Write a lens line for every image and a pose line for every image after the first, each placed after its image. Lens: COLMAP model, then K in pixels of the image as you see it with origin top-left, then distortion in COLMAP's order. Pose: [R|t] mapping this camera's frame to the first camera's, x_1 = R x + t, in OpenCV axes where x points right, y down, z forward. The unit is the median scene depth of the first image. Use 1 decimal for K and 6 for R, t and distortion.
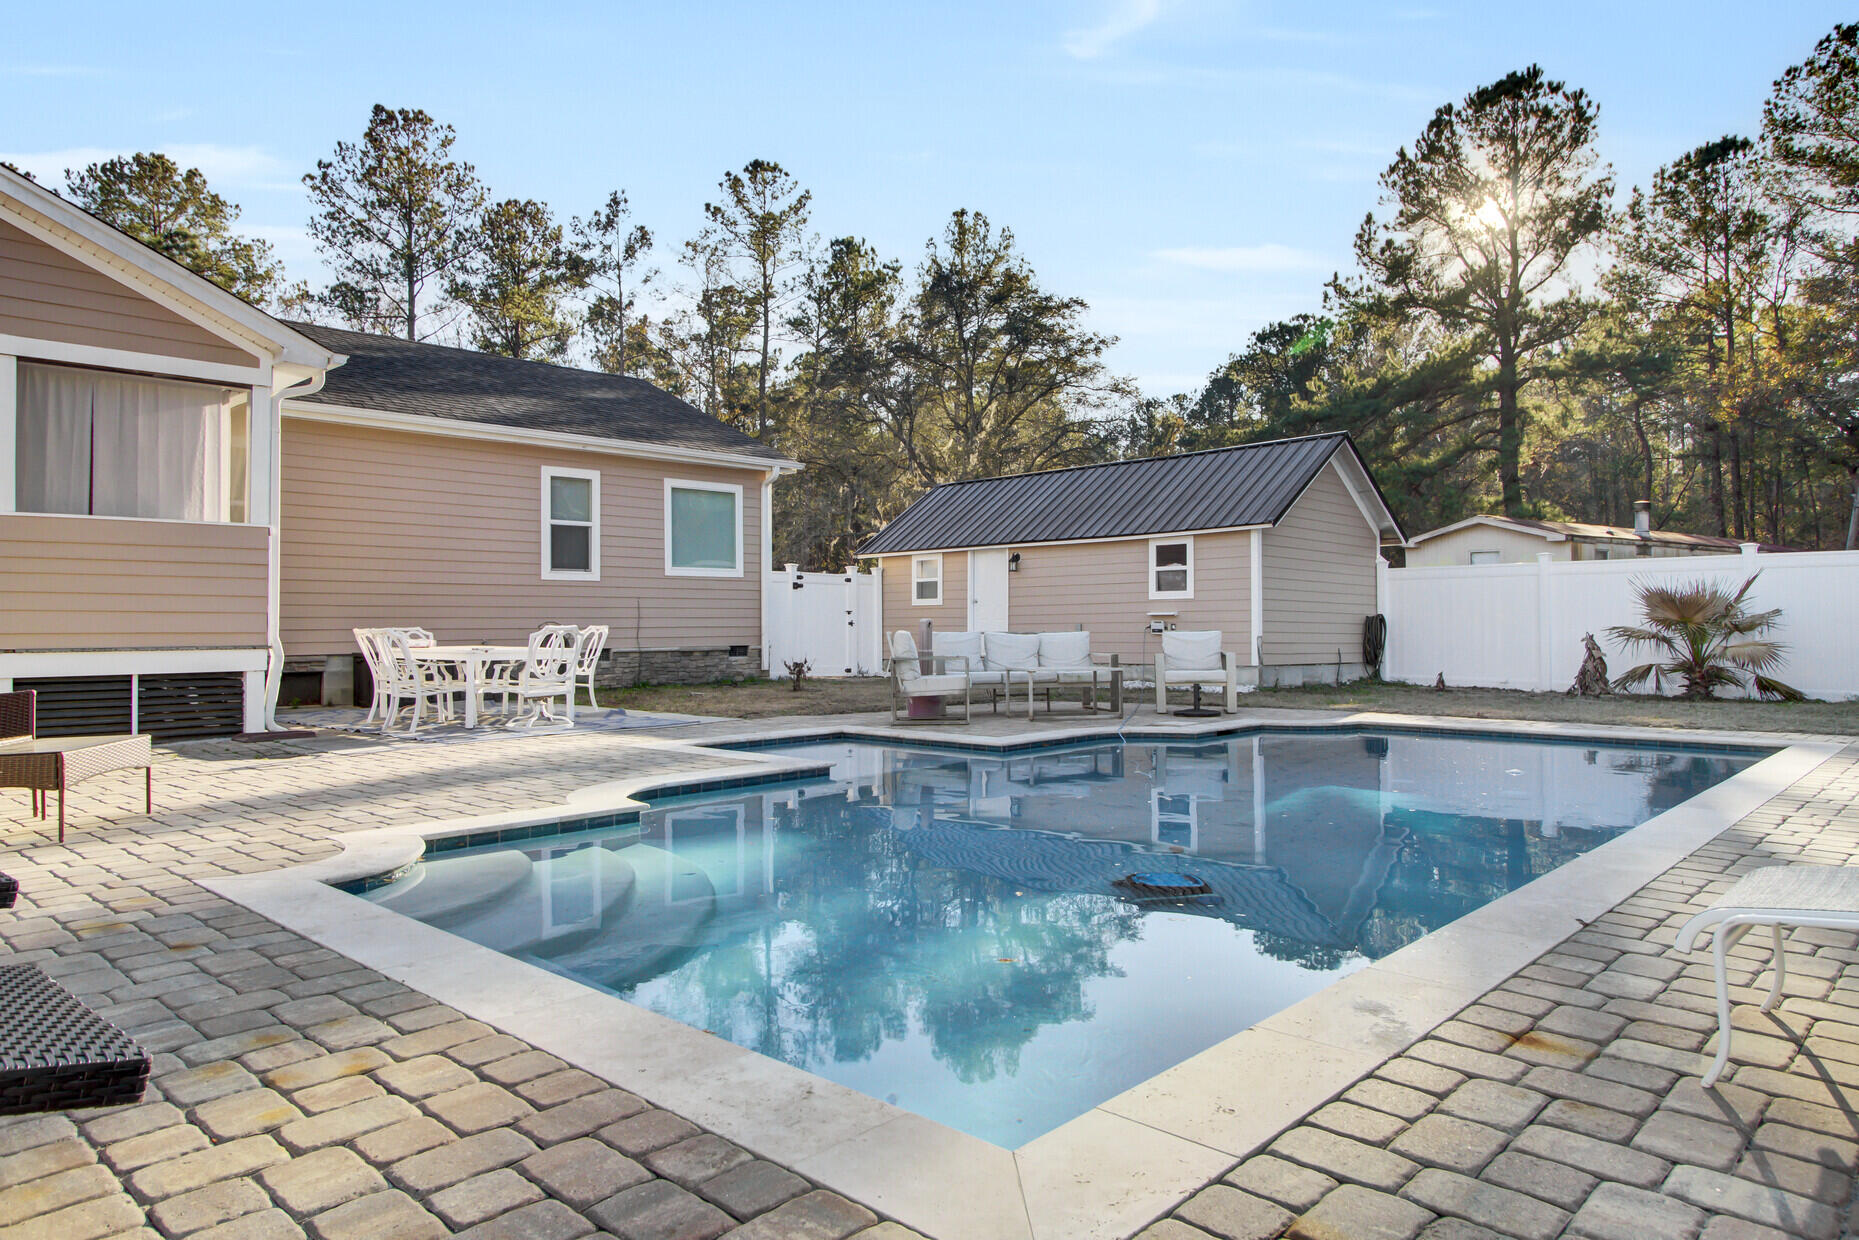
lens RADIAL K [[1185.4, 0, 929.5], [0, 1185.4, 620.0], [0, 0, 1]] dist [0.068862, -0.068737]
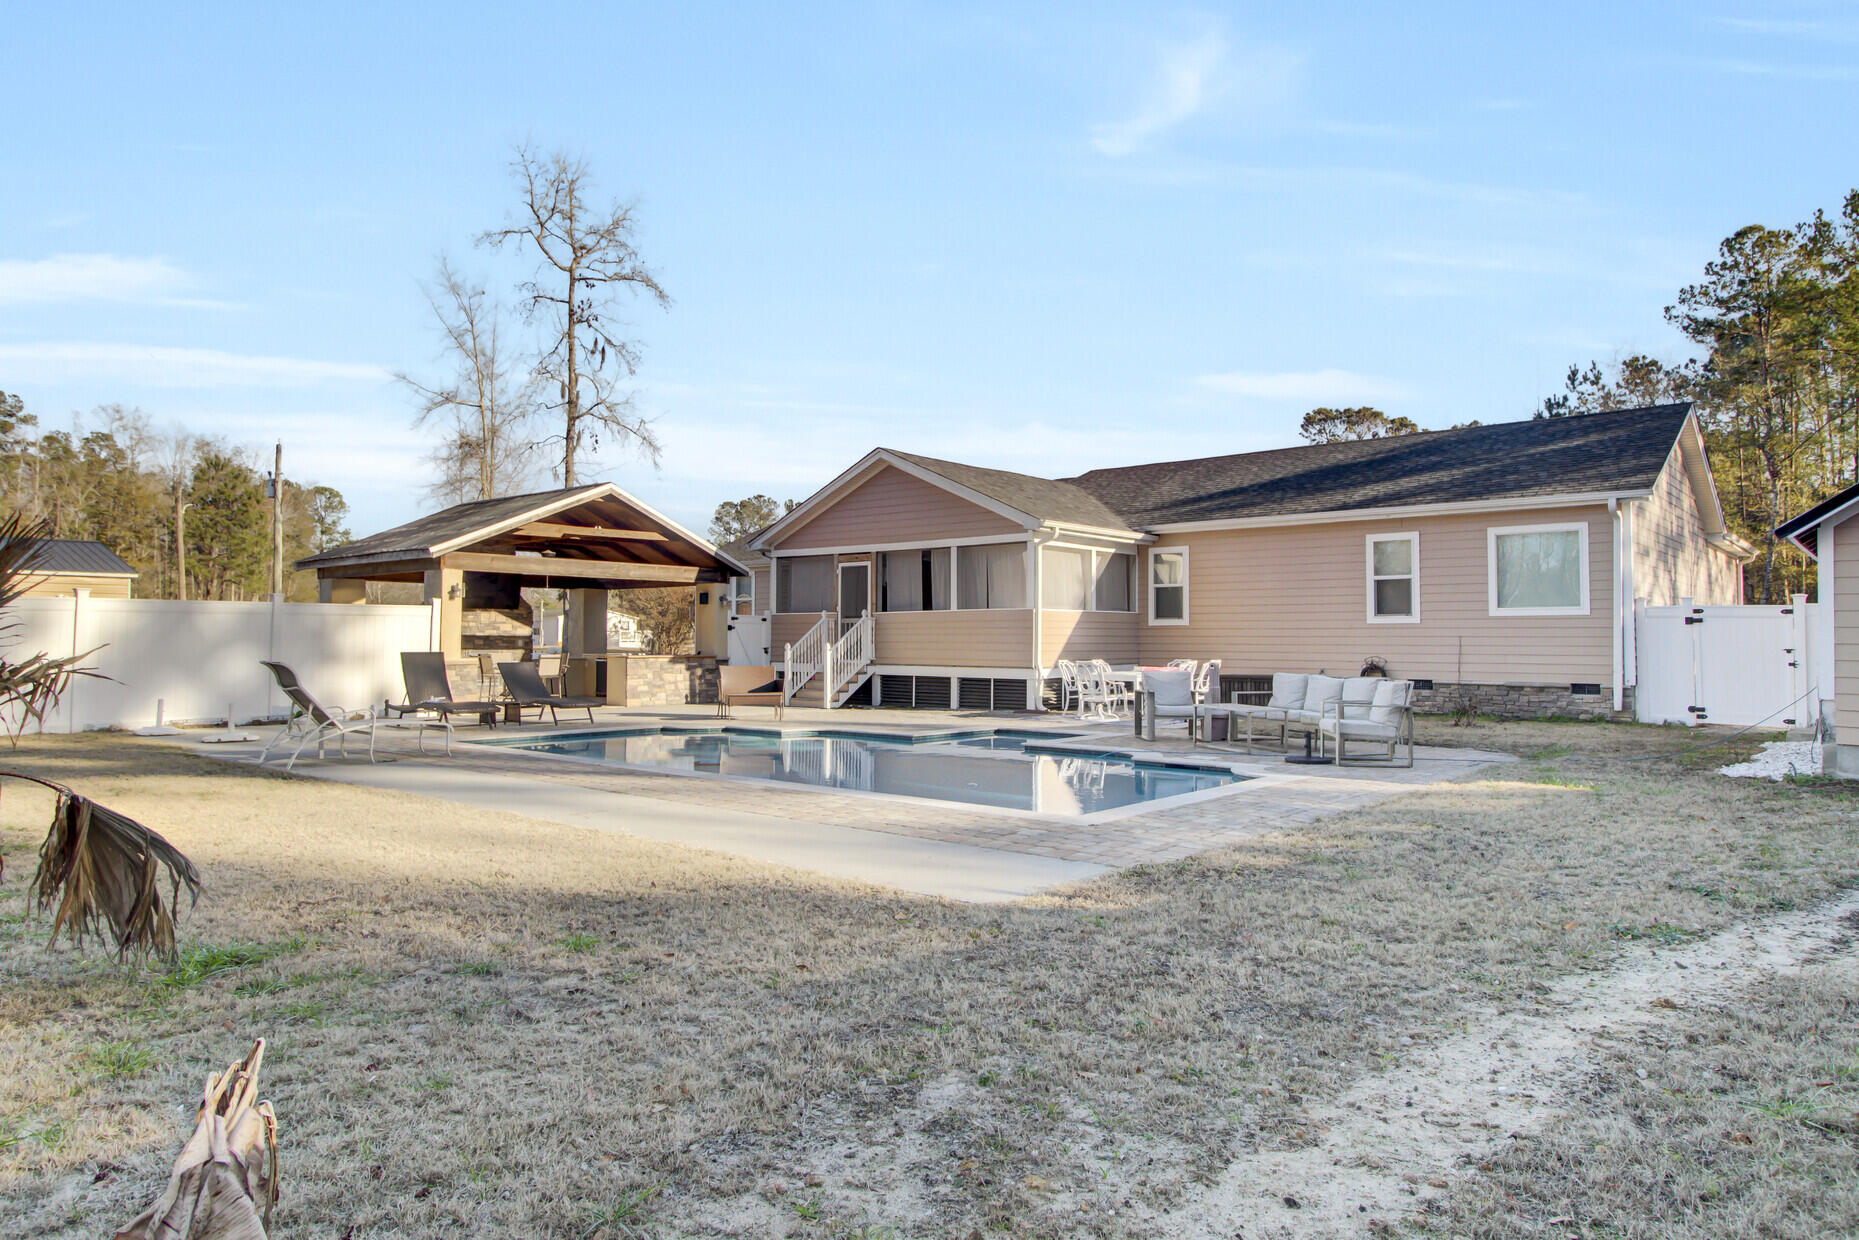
lens RADIAL K [[1185.4, 0, 929.5], [0, 1185.4, 620.0], [0, 0, 1]] dist [0.068862, -0.068737]
pose [[0.050609, -0.007706, -0.998689, 0.367007], [0.002908, 0.999967, -0.007569, -0.011537], [0.998714, -0.002521, 0.050630, 0.180990]]
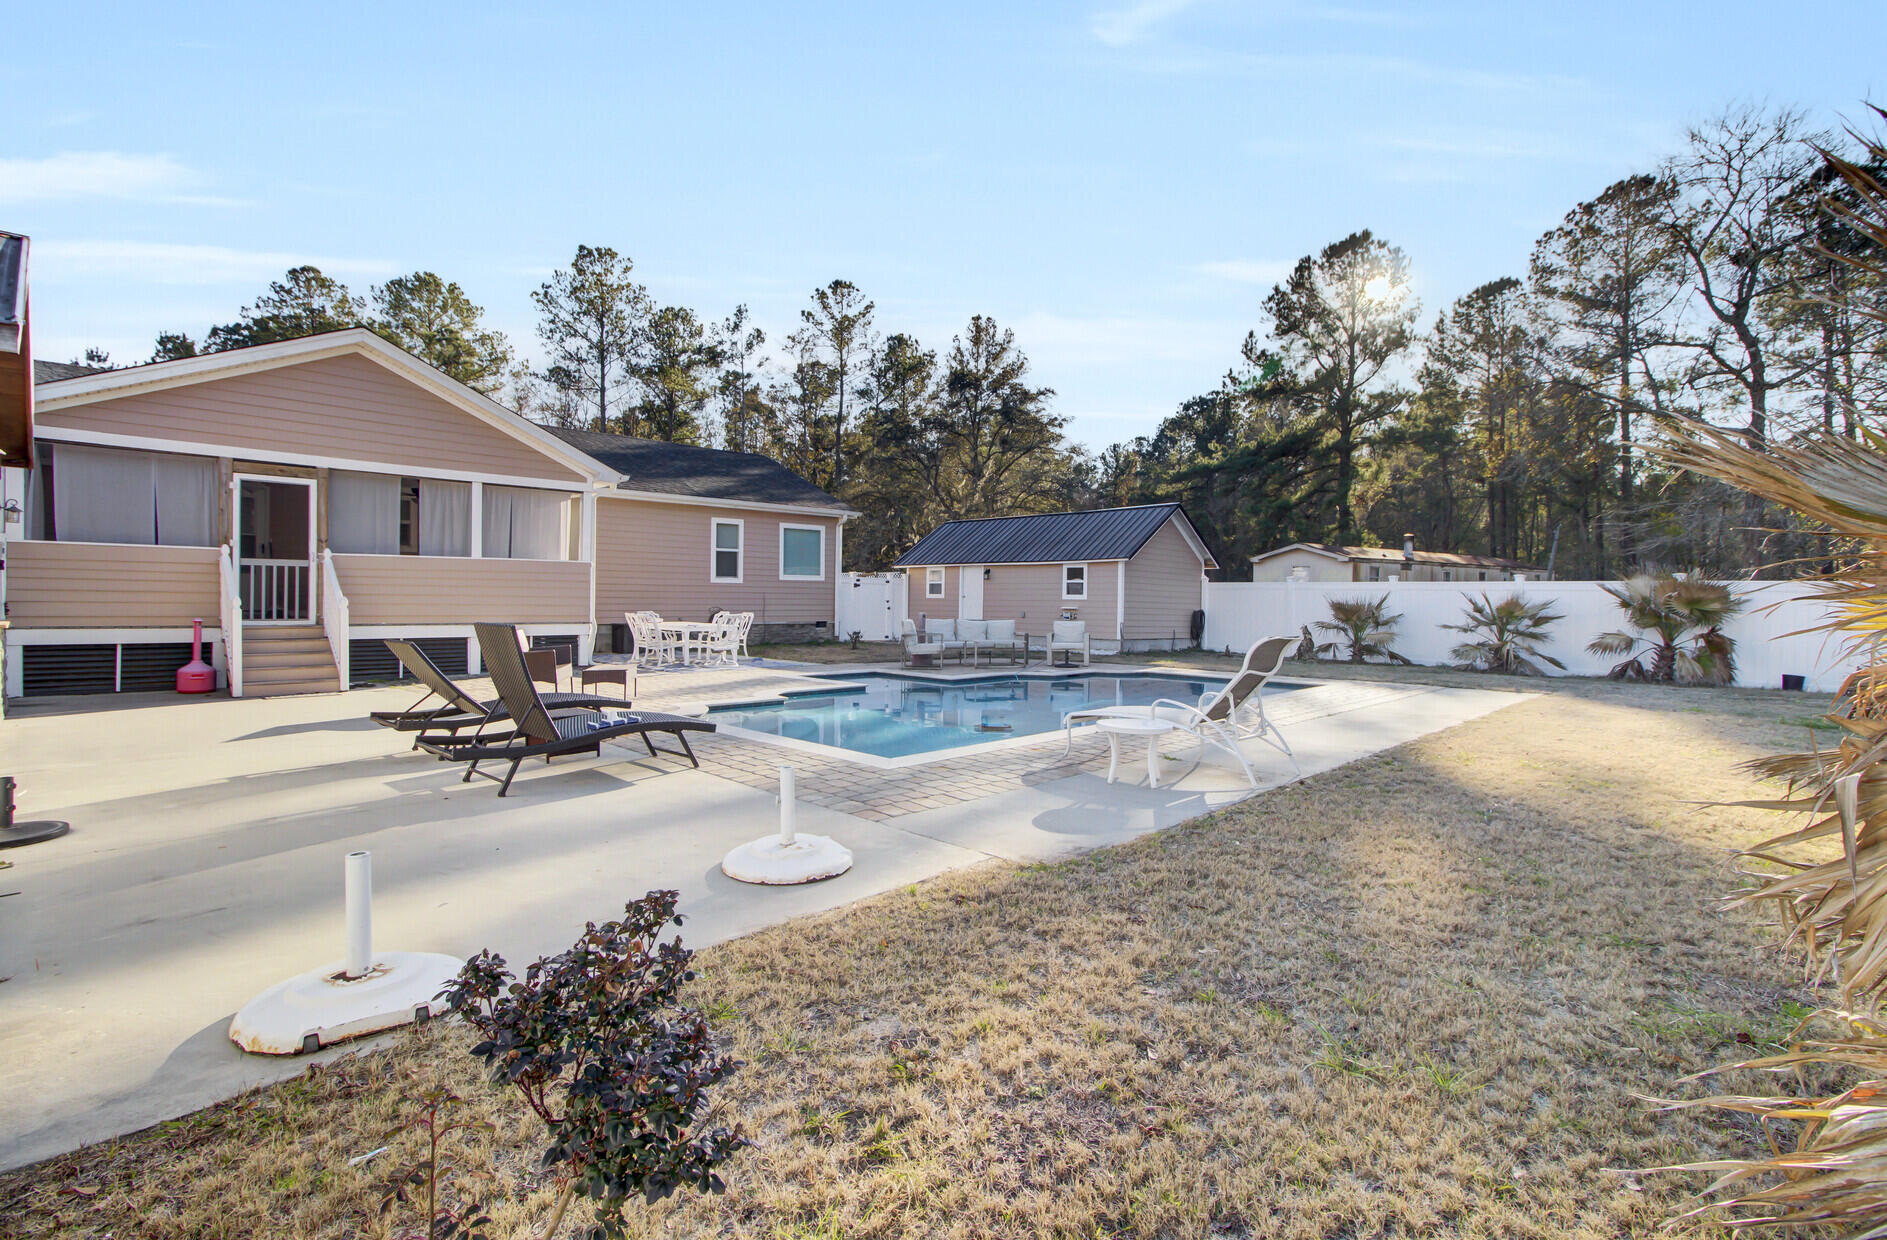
lens RADIAL K [[901.4, 0, 943.5], [0, 901.4, 620.0], [0, 0, 1]] dist [0.023051, 0.000134]
pose [[0.999617, 0.018114, -0.020906, 0.017781], [-0.017500, 0.999421, 0.029163, -0.009308], [0.021422, -0.028786, 0.999356, -0.124559]]
